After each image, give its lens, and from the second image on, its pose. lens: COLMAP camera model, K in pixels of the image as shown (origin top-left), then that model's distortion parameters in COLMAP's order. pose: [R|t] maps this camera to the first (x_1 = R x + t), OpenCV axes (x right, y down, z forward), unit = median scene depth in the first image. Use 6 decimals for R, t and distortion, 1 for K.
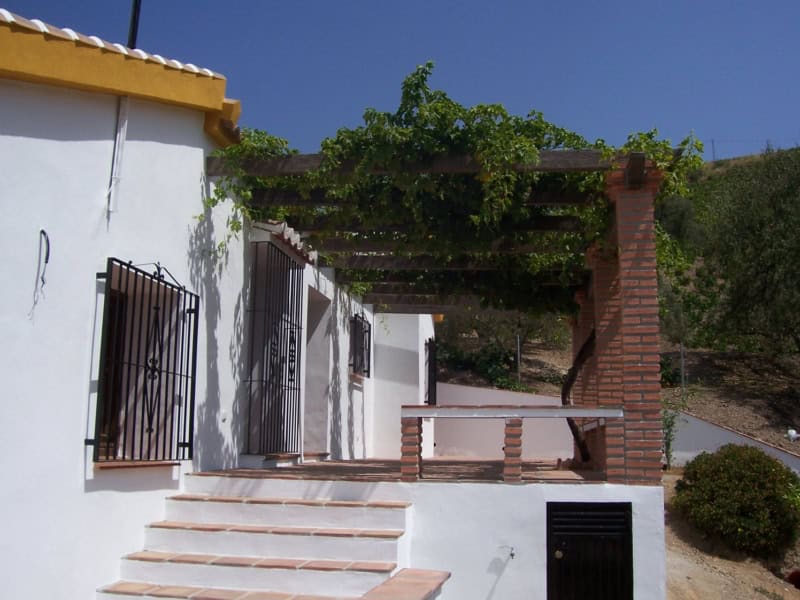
lens RADIAL K [[826.6, 0, 411.9], [0, 826.6, 299.9], [0, 0, 1]] dist [-0.198557, 0.232448]
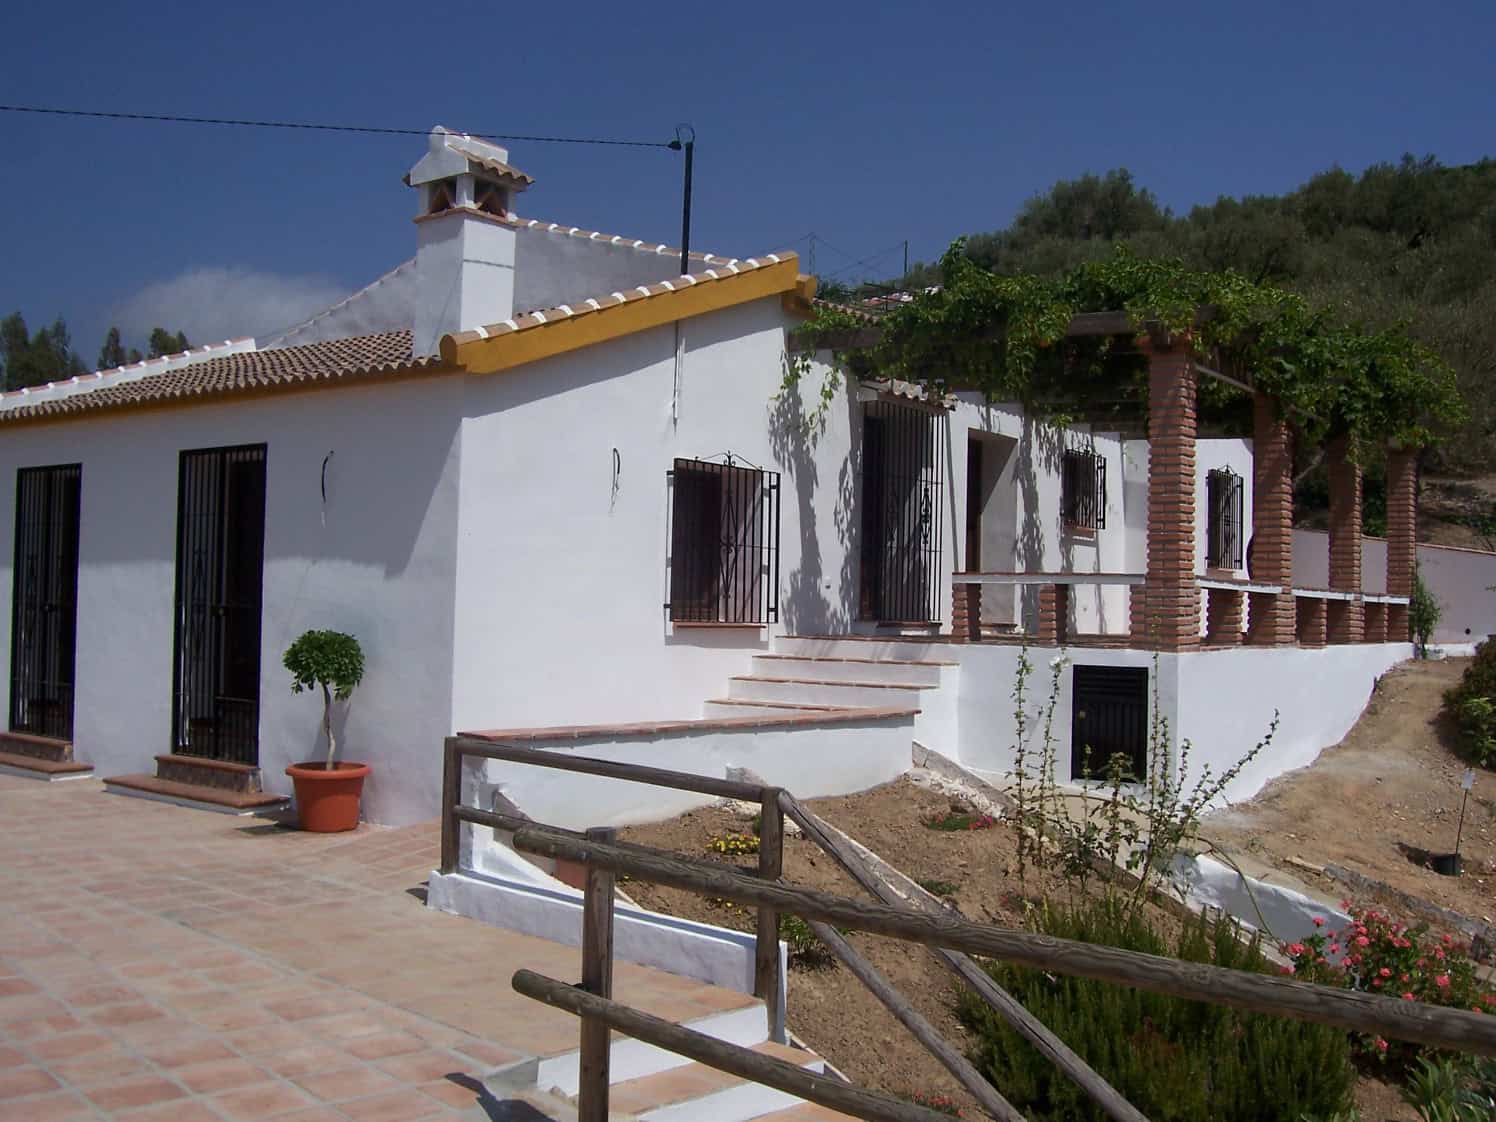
lens RADIAL K [[1545.7, 0, 770.2], [0, 1545.7, 560.9], [0, 0, 1]] dist [-0.198557, 0.232448]
pose [[0.891788, -0.005914, -0.452415, 0.614674], [0.066091, 0.990892, 0.117322, -0.122569], [0.447601, -0.134527, 0.884056, -0.779937]]
